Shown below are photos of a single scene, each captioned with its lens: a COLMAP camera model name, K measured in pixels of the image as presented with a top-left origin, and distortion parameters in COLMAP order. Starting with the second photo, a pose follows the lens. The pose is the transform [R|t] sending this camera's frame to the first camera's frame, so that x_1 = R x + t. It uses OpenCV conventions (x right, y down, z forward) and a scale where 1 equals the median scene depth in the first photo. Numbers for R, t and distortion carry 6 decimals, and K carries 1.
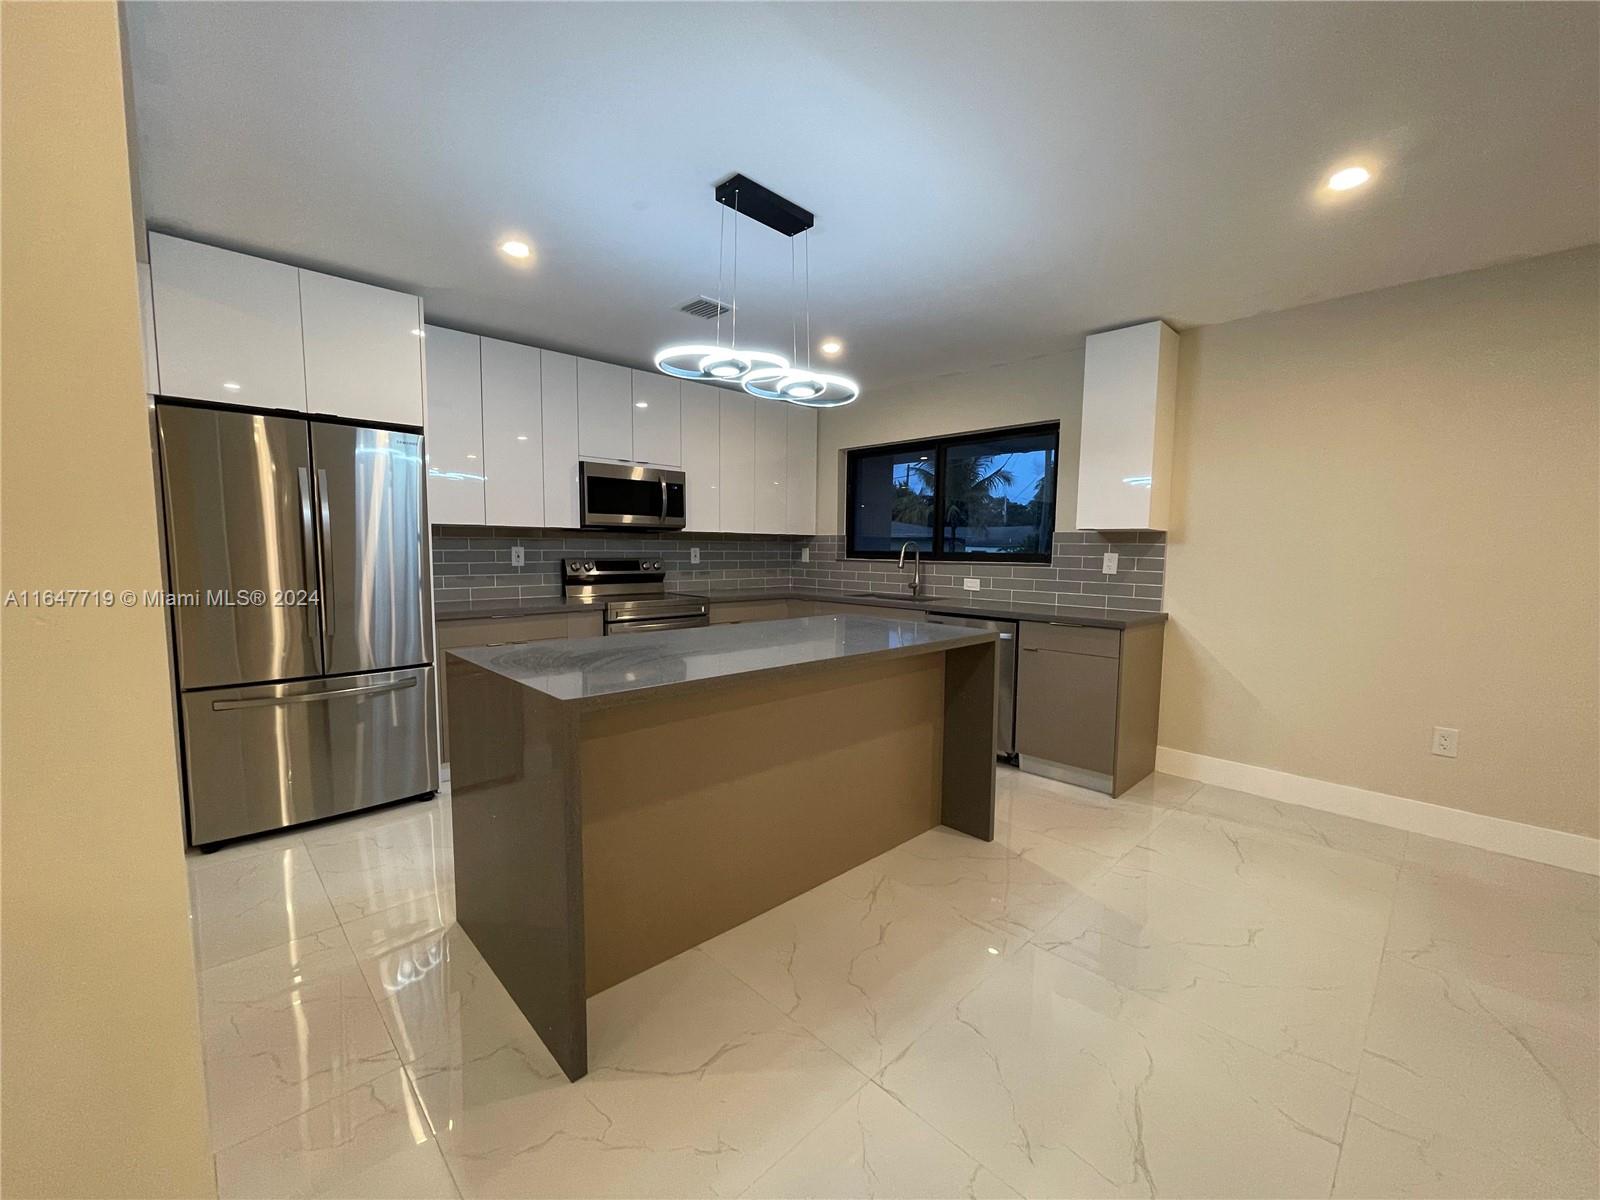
lens RADIAL K [[634.6, 0, 787.8], [0, 634.6, 603.4], [0, 0, 1]] dist [-0.004477, -0.000169]
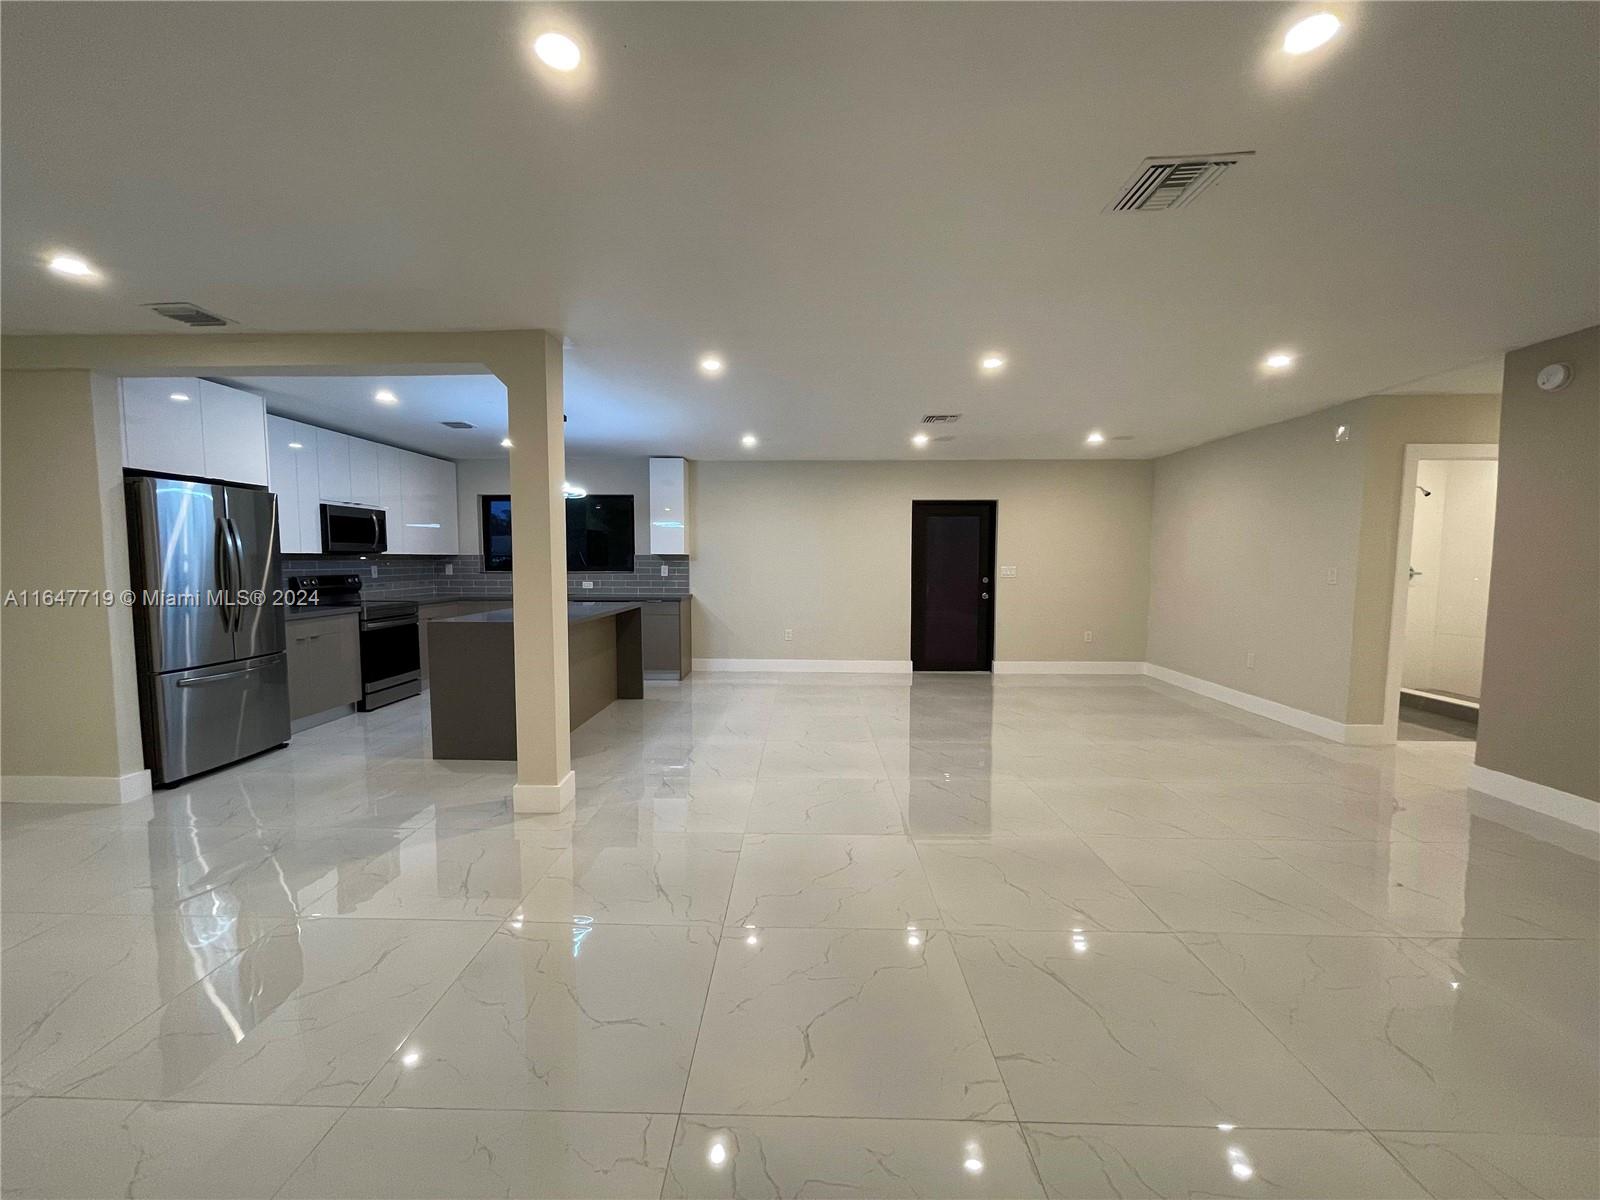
lens RADIAL K [[634.6, 0, 787.8], [0, 634.6, 603.4], [0, 0, 1]] dist [-0.004477, -0.000169]
pose [[0.707642, -0.057536, 0.704225, -0.633447], [0.067043, 0.997650, 0.014142, 0.037018], [-0.703383, 0.037206, 0.709836, -0.686885]]
